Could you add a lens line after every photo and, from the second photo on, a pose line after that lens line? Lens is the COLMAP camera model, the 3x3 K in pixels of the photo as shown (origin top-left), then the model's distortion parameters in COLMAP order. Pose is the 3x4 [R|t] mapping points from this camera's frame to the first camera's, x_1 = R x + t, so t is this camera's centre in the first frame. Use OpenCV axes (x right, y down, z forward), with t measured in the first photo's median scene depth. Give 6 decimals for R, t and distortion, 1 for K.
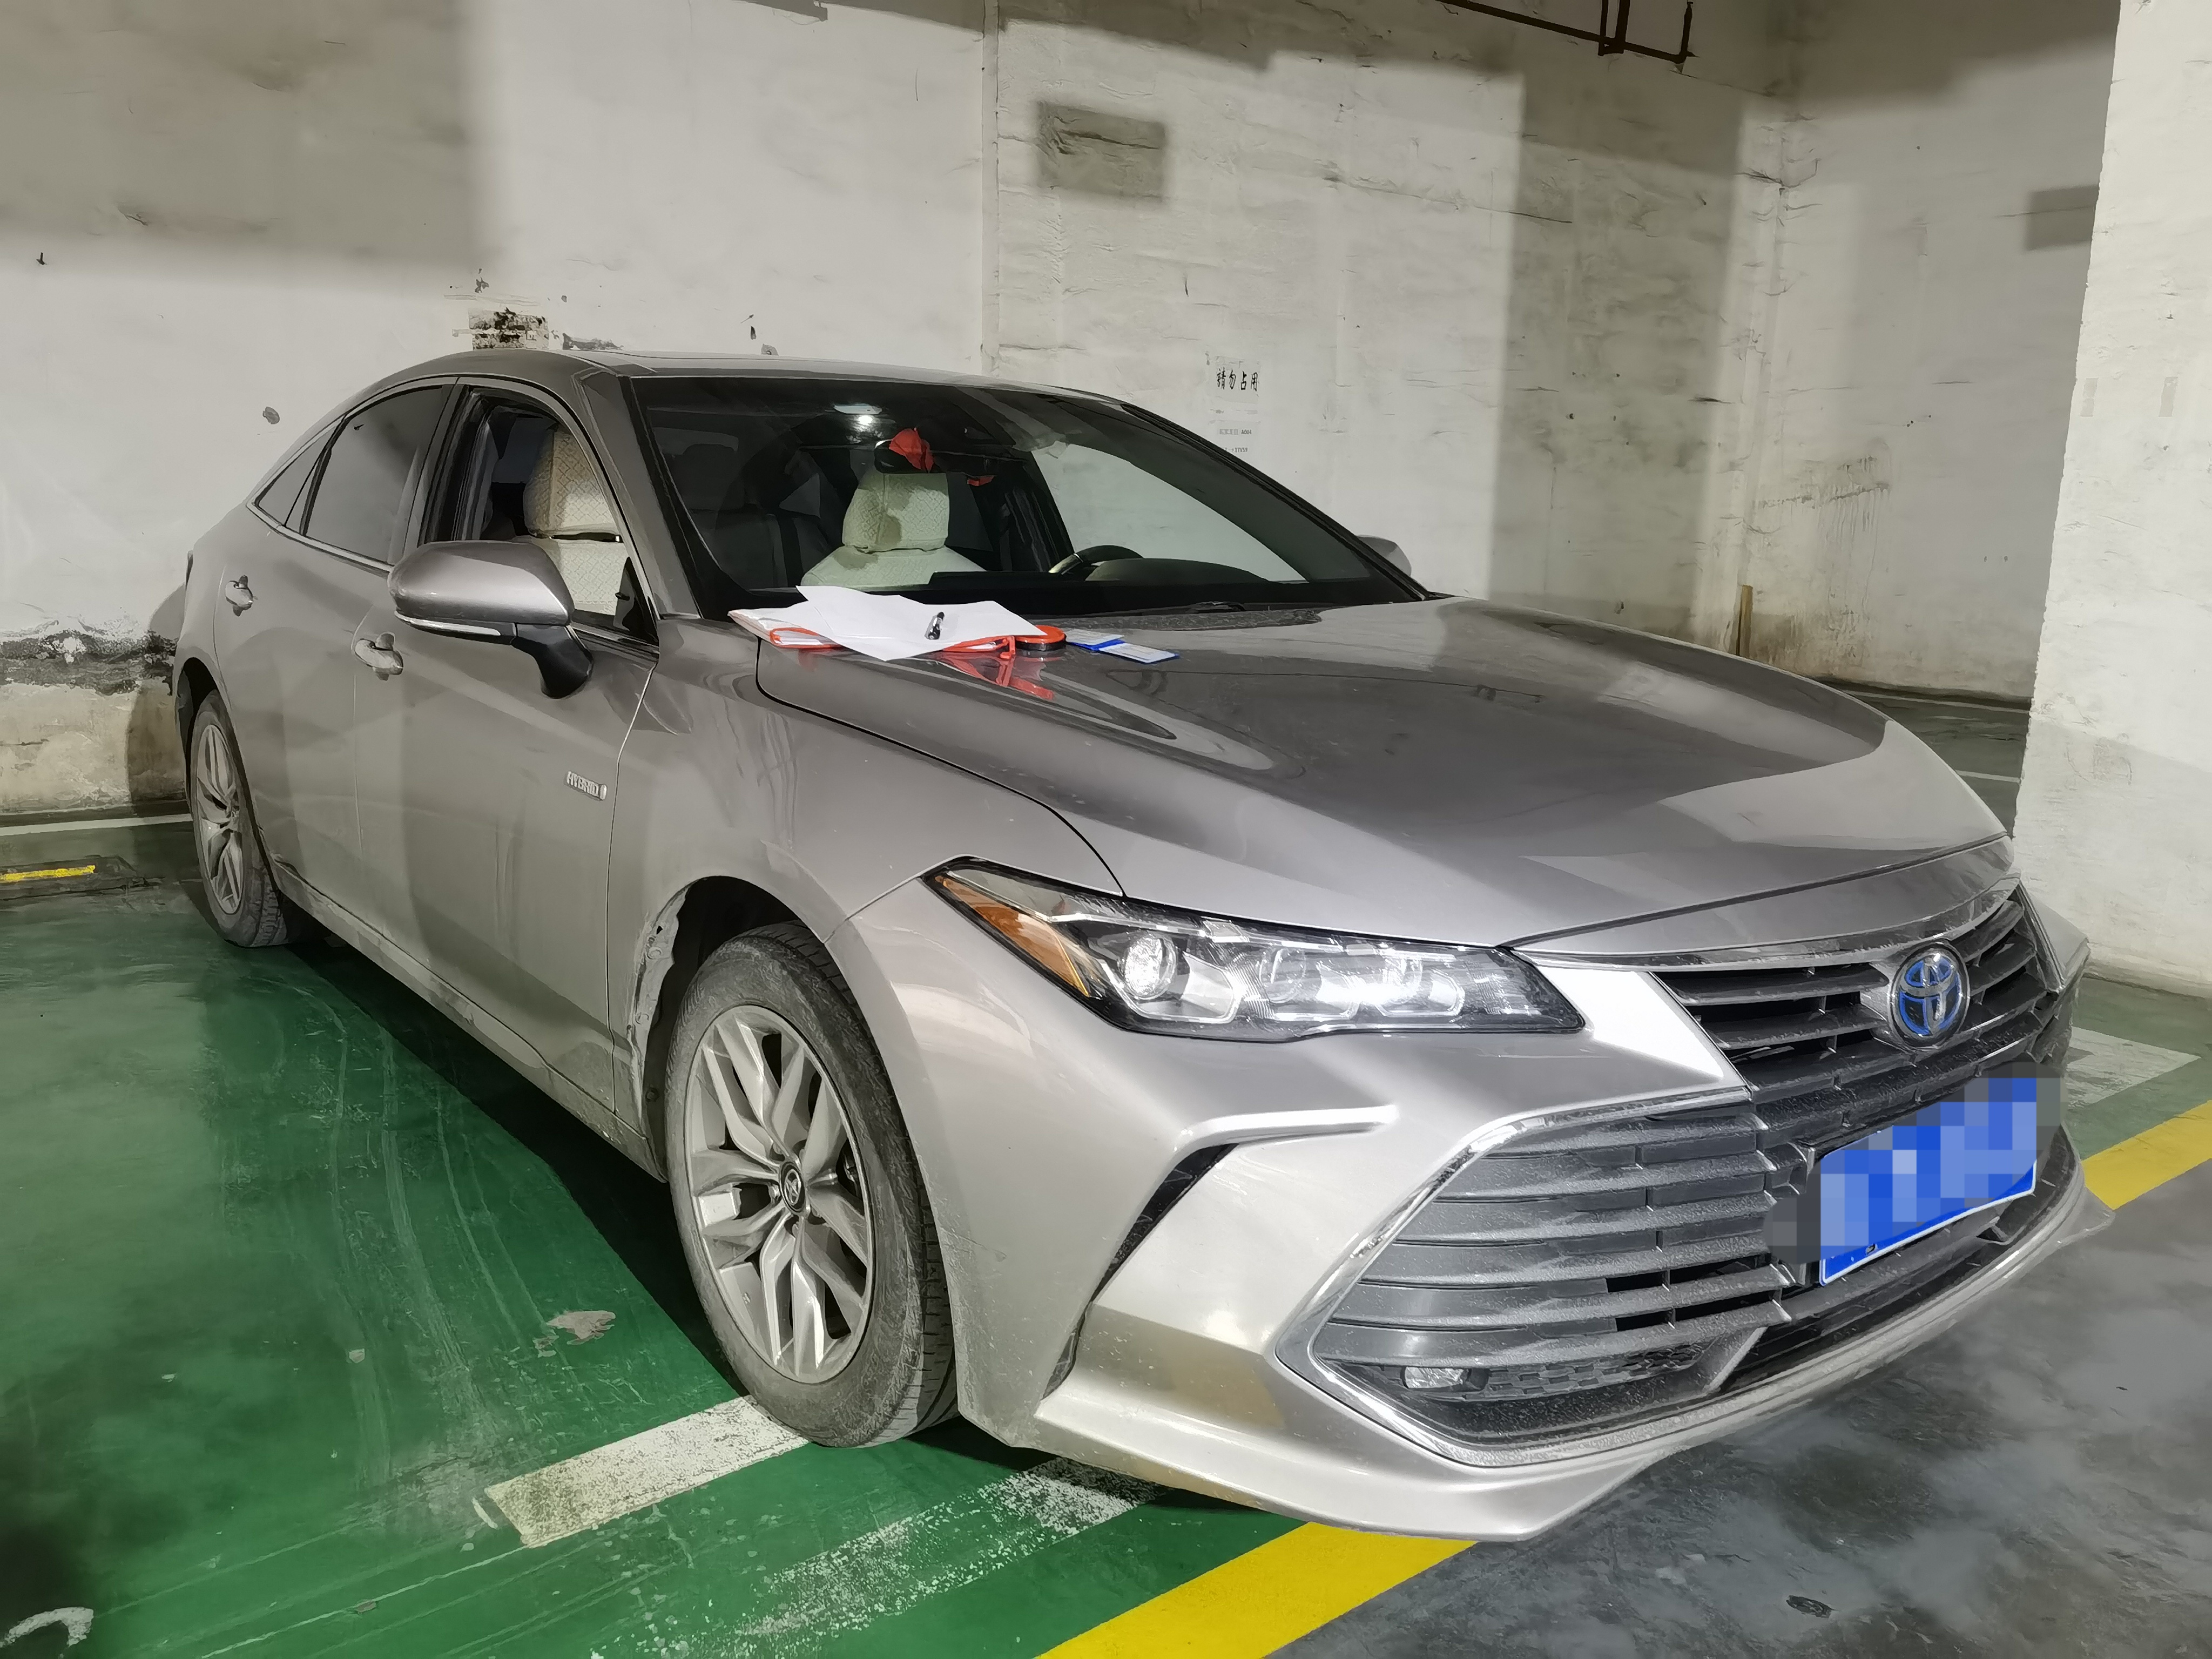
lens RADIAL K [[1722.5, 0, 1107.6], [0, 1722.5, 849.2], [0, 0, 1]] dist [0.024286, -0.066394]
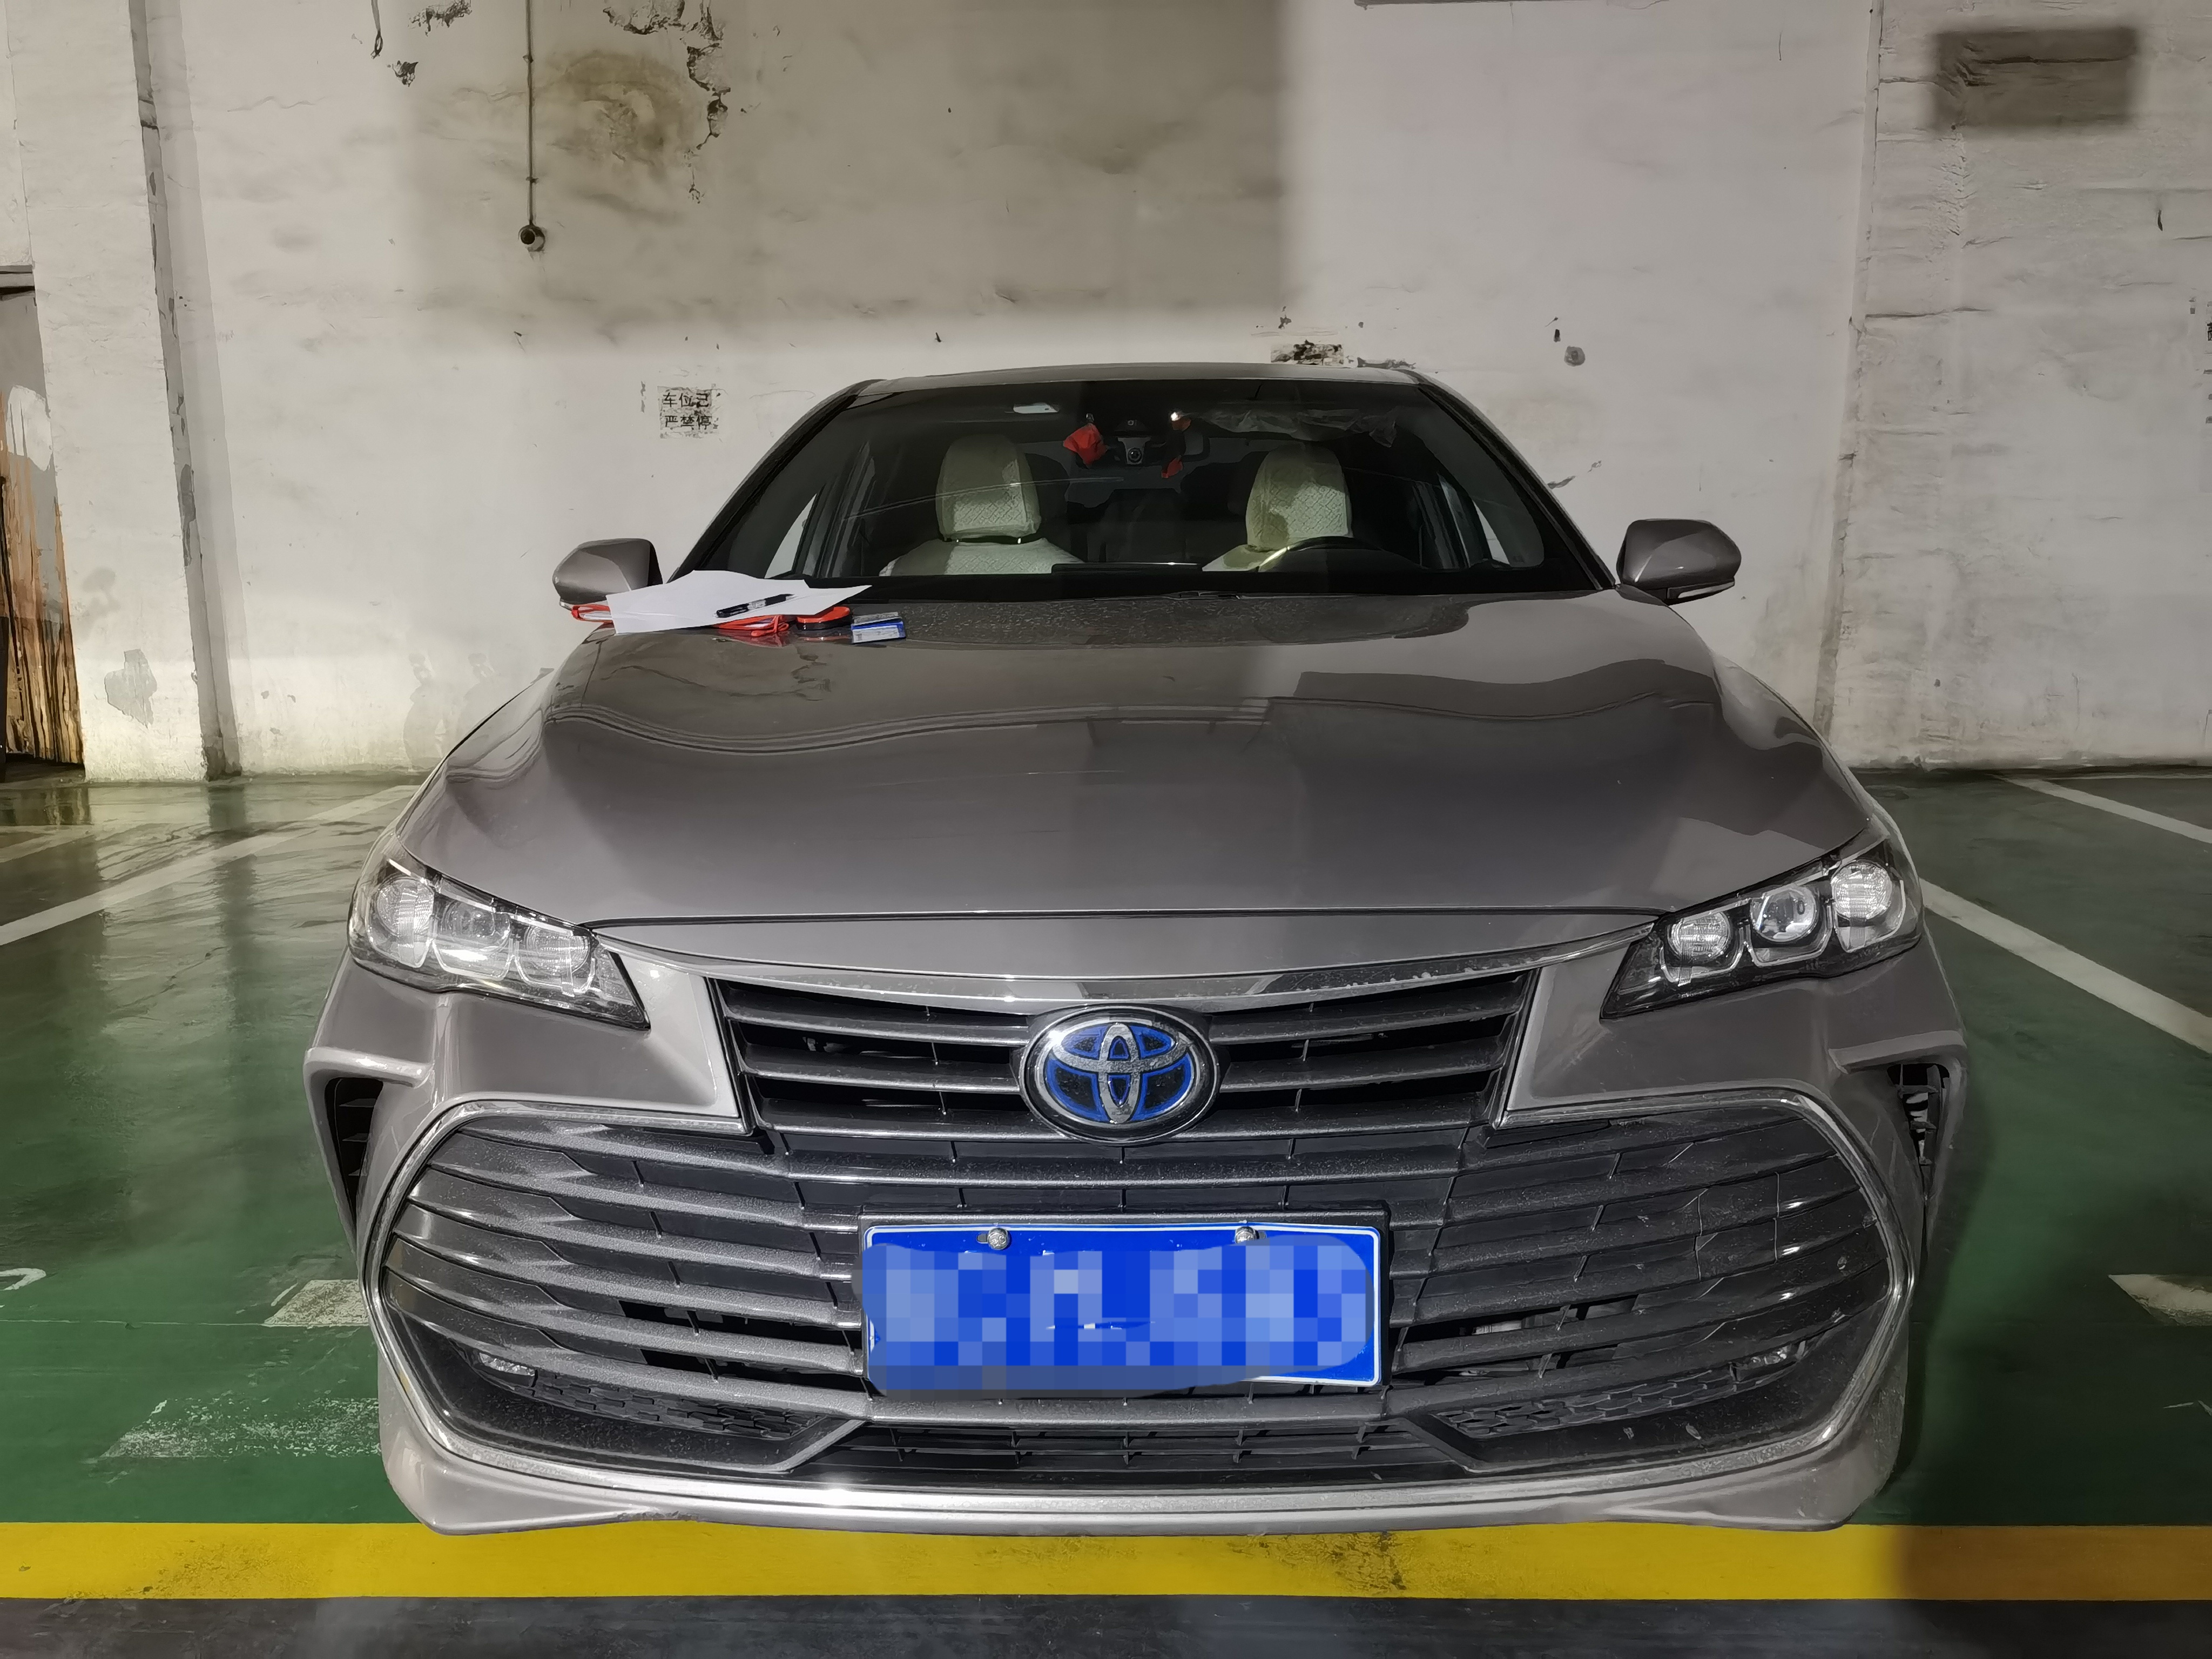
lens RADIAL K [[1722.5, 0, 1096.2], [0, 1722.5, 818.4], [0, 0, 1]] dist [0.024286, -0.066394]
pose [[0.773642, 0.061653, -0.630617, 0.237522], [-0.080038, 0.996792, -0.000737, -0.005921], [0.628548, 0.051043, 0.776094, 0.098601]]
